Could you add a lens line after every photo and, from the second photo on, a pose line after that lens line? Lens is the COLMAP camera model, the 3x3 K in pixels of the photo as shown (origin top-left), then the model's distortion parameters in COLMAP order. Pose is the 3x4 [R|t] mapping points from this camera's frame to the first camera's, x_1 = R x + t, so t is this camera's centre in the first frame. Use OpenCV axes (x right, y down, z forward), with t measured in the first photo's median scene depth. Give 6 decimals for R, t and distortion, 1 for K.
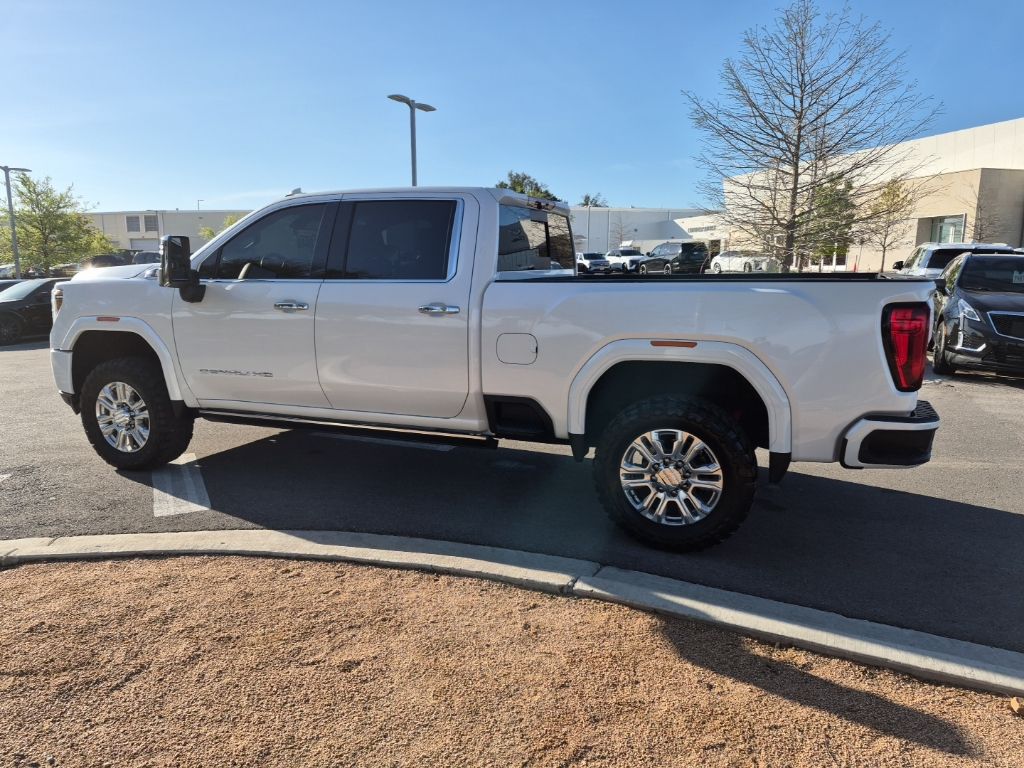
lens RADIAL K [[706.9, 0, 503.5], [0, 706.9, 388.2], [0, 0, 1]] dist [0.075735, -0.069446]
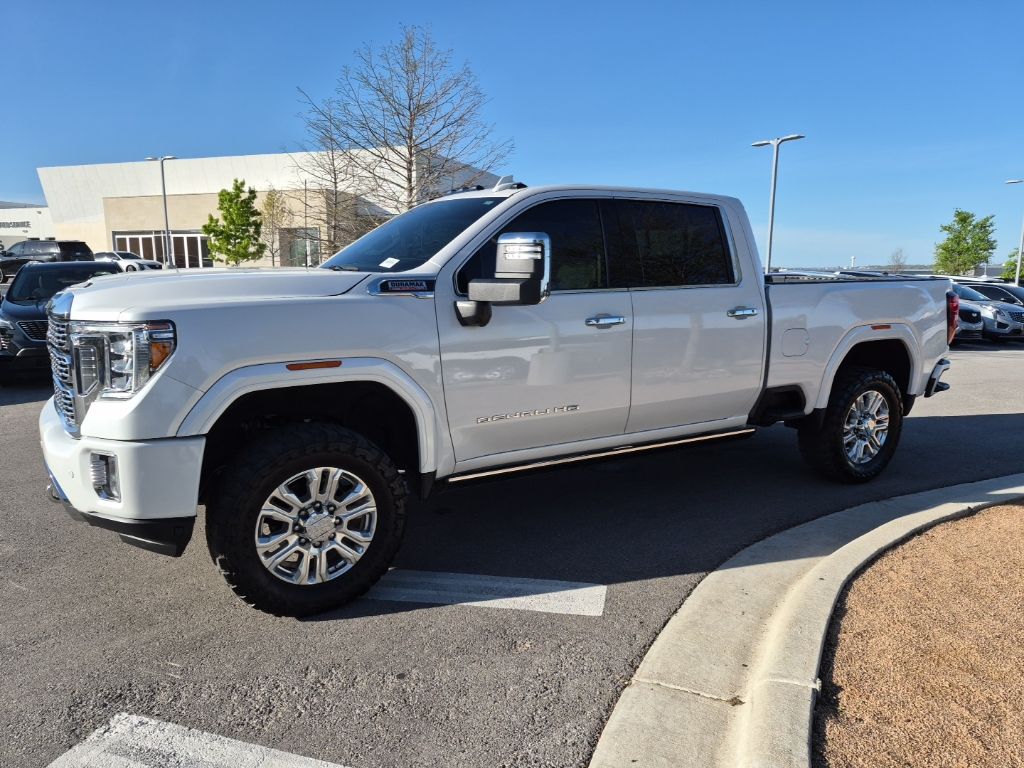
lens RADIAL K [[706.9, 0, 505.9], [0, 706.9, 389.8], [0, 0, 1]] dist [0.075735, -0.069446]
pose [[0.599768, -0.133850, 0.788900, -1.107928], [0.135062, 0.988698, 0.065067, -0.111822], [-0.788693, 0.067525, 0.611067, 0.626528]]
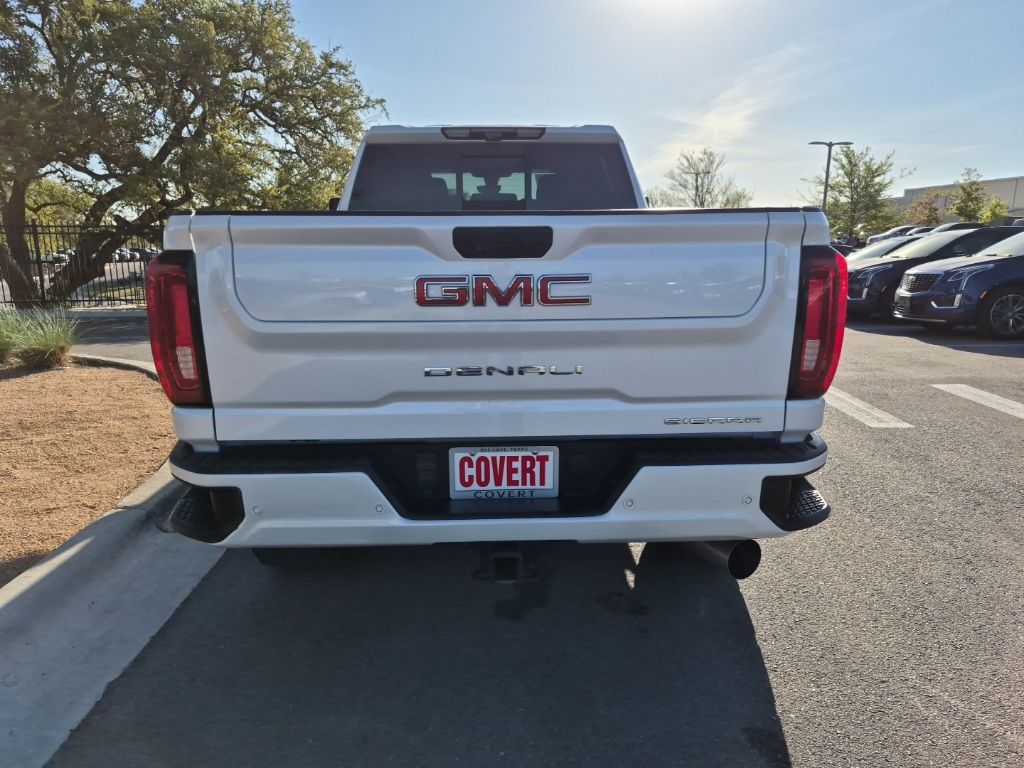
lens RADIAL K [[706.9, 0, 515.8], [0, 706.9, 383.9], [0, 0, 1]] dist [0.075735, -0.069446]
pose [[0.412974, 0.186041, -0.891539, 0.946854], [-0.156026, 0.978894, 0.131996, -0.104357], [0.897278, 0.084593, 0.433284, 0.784795]]
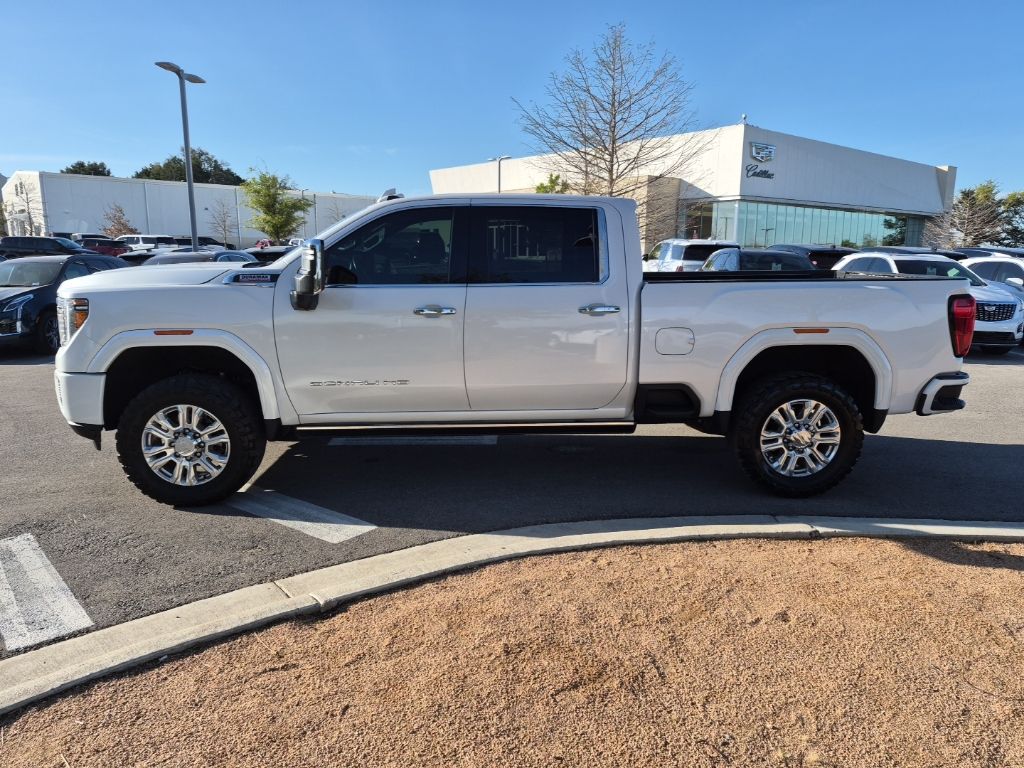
lens RADIAL K [[706.9, 0, 514.9], [0, 706.9, 377.9], [0, 0, 1]] dist [0.075735, -0.069446]
pose [[0.902815, -0.073940, 0.423624, -0.661341], [0.071505, 0.997205, 0.021665, -0.038153], [-0.424042, 0.010732, 0.905579, 0.067104]]
